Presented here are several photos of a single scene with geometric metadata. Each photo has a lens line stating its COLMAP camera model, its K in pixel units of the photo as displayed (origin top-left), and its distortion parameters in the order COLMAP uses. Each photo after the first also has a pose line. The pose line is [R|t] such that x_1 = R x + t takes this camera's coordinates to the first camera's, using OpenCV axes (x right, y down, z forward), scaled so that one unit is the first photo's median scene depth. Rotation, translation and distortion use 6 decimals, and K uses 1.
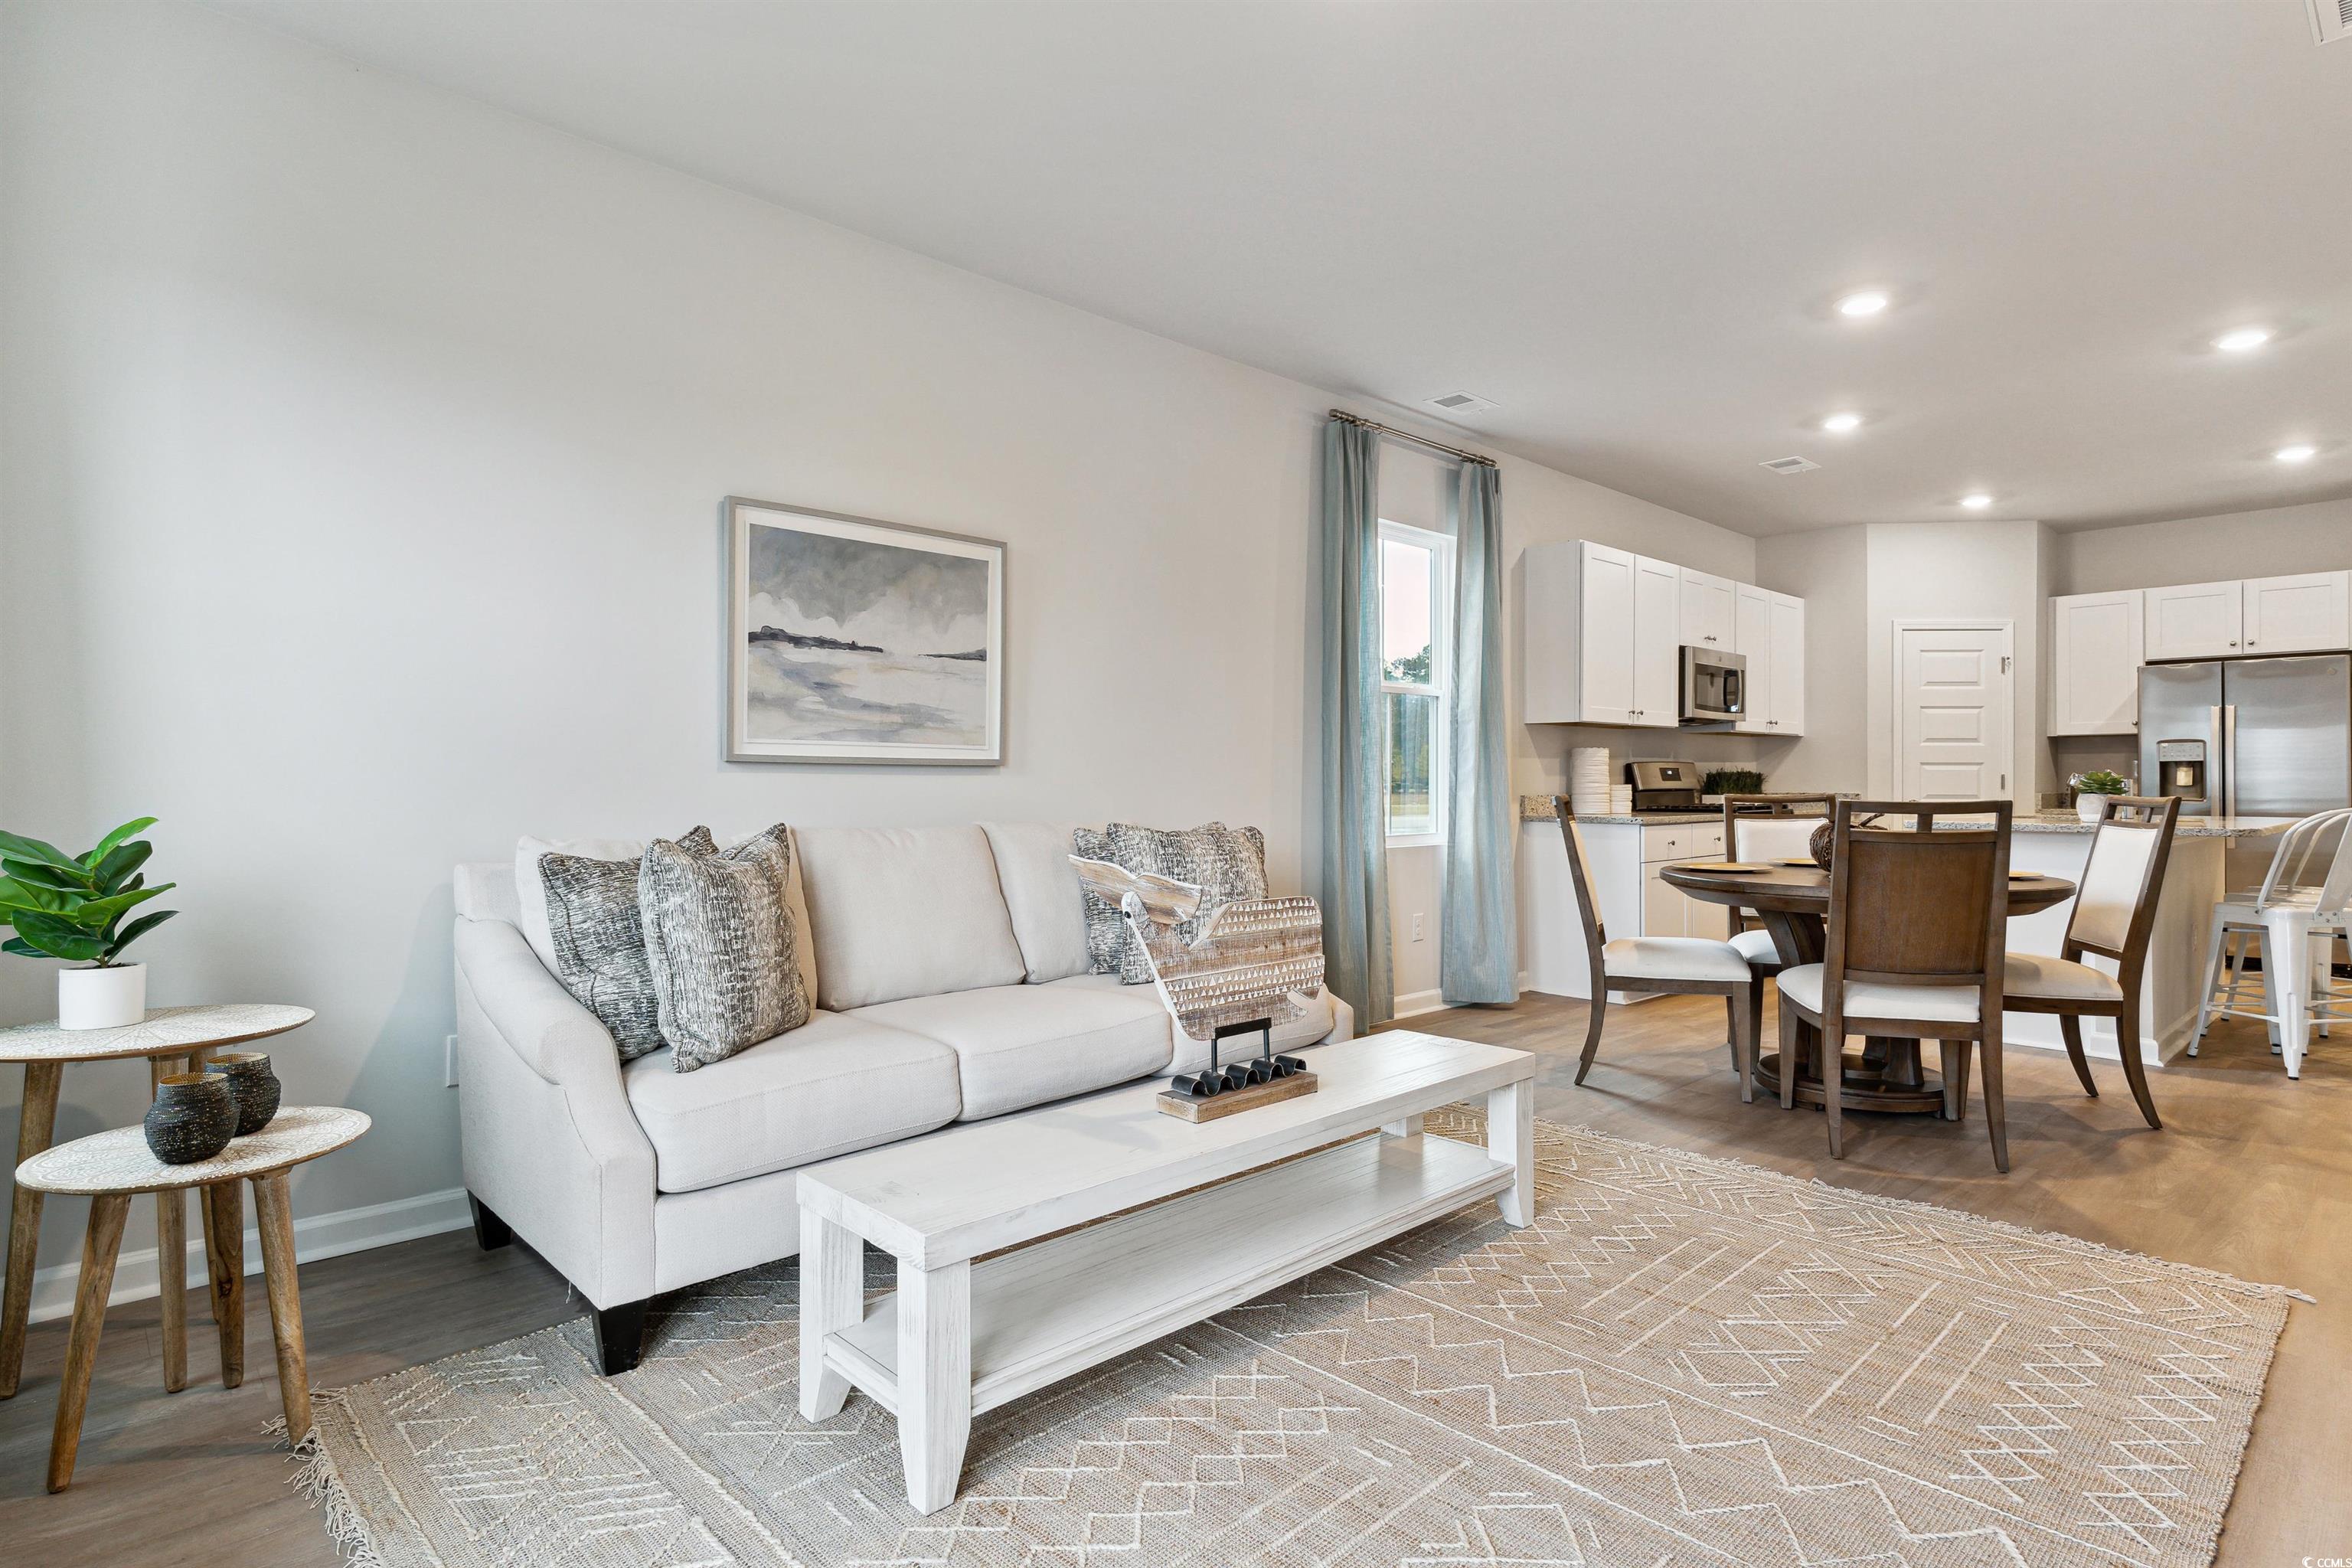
lens RADIAL K [[1193.3, 0, 1163.9], [0, 1193.3, 779.4], [0, 0, 1]] dist [0.003177, 0.000576]
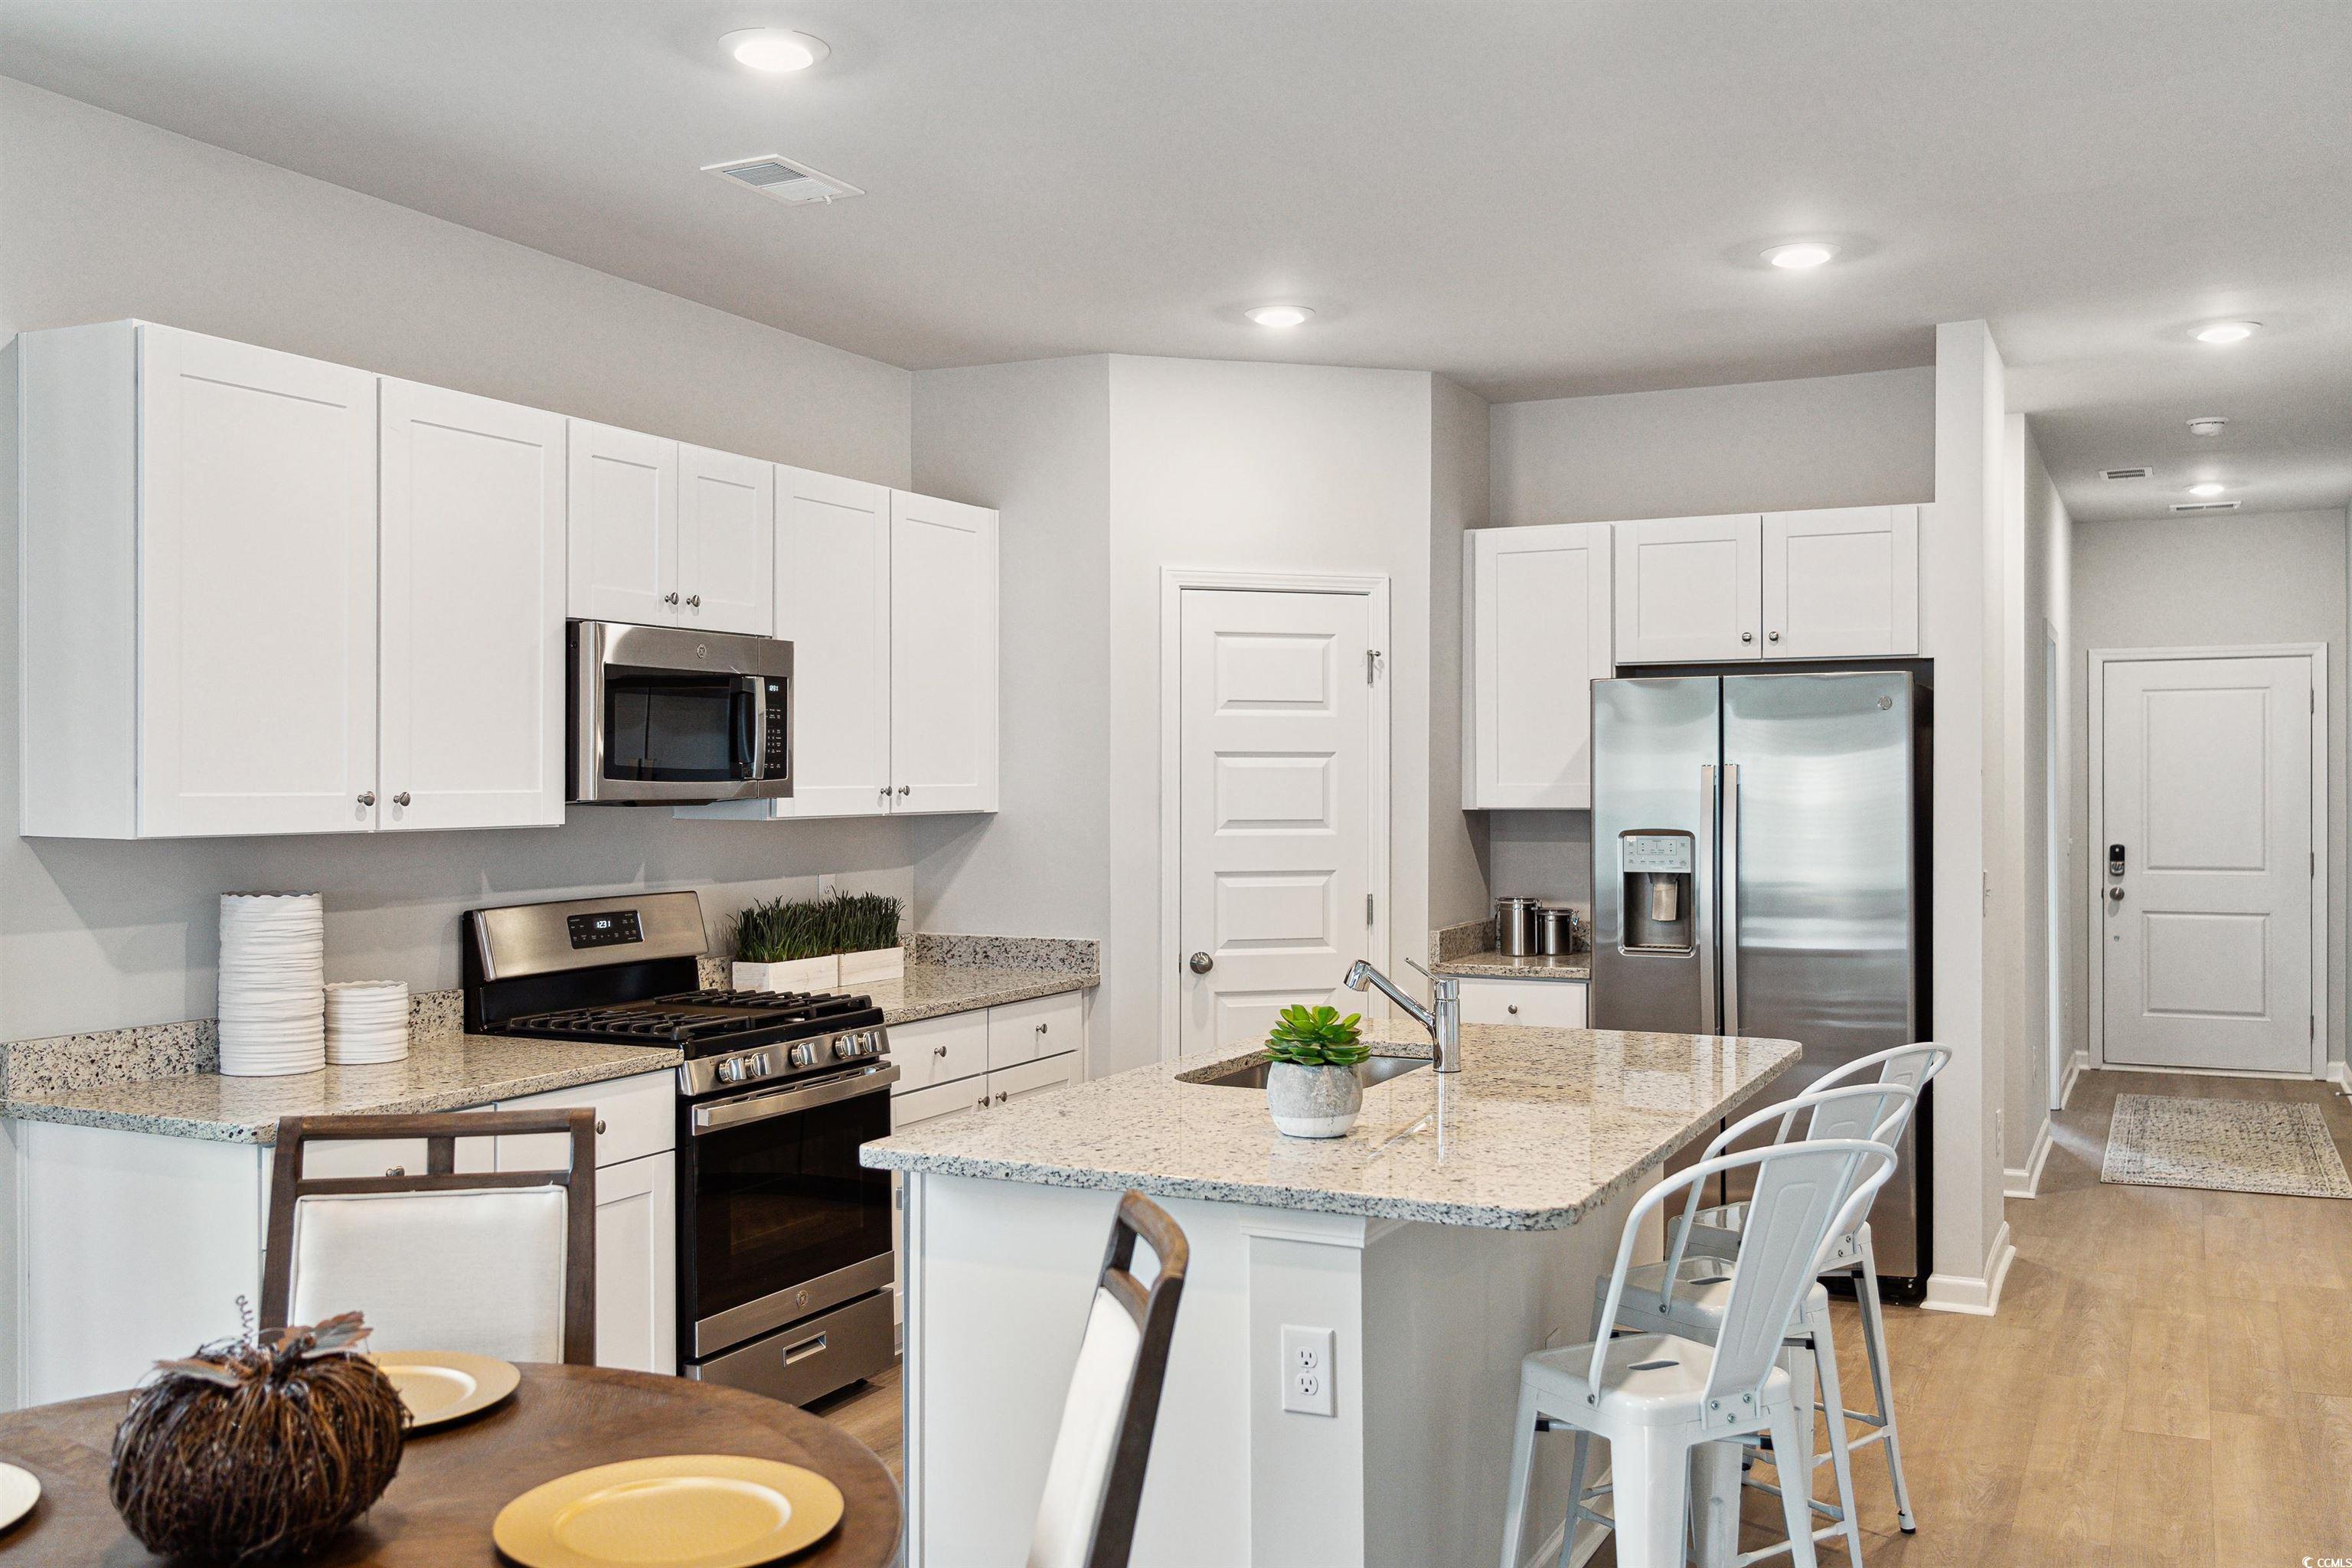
lens RADIAL K [[2014.2, 0, 1177.1], [0, 2014.2, 793.6], [0, 0, 1]] dist [0.004386, 0.000230]
pose [[0.932519, -0.007339, 0.361045, 0.356543], [0.003399, 0.999928, 0.011547, -0.057628], [-0.361104, -0.009541, 0.932477, 0.286379]]
